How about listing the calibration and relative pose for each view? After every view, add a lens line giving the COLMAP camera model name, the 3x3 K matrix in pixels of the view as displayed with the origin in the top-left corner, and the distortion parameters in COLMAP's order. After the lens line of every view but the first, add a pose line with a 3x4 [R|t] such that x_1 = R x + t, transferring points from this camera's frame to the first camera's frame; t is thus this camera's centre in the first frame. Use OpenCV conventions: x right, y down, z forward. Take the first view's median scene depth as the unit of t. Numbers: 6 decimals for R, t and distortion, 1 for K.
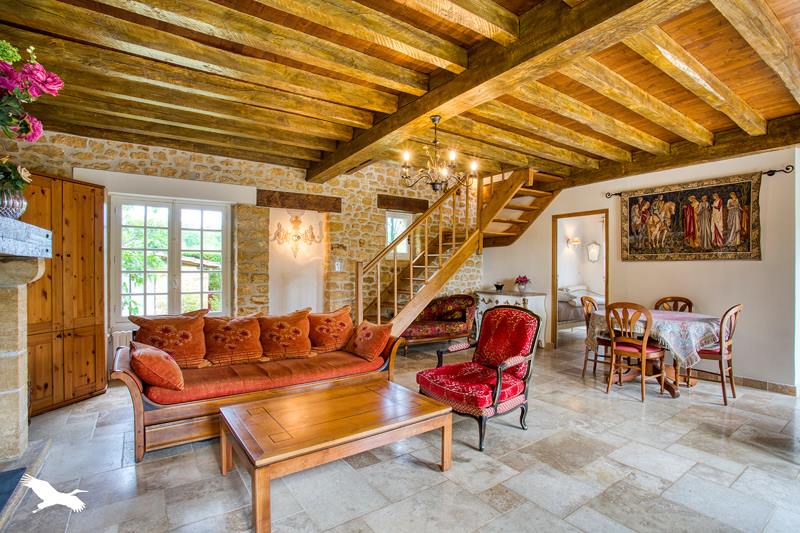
lens RADIAL K [[392.0, 0, 399.0], [0, 392.0, 266.1], [0, 0, 1]] dist [-0.042352, -0.000155]
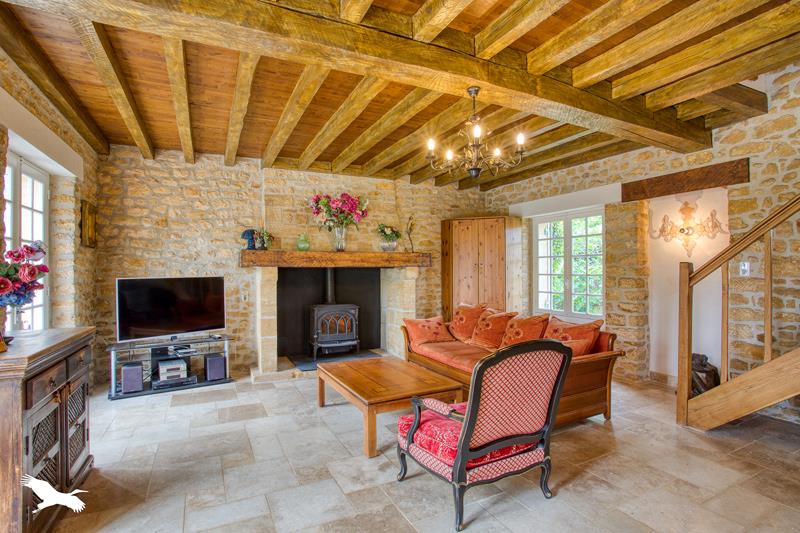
lens RADIAL K [[392.0, 0, 398.4], [0, 392.0, 270.7], [0, 0, 1]] dist [-0.042352, -0.000155]
pose [[-0.153235, -0.000192, -0.988190, 0.599399], [0.007396, 0.999972, -0.001341, 0.000286], [0.988162, -0.007514, -0.153229, 0.628362]]
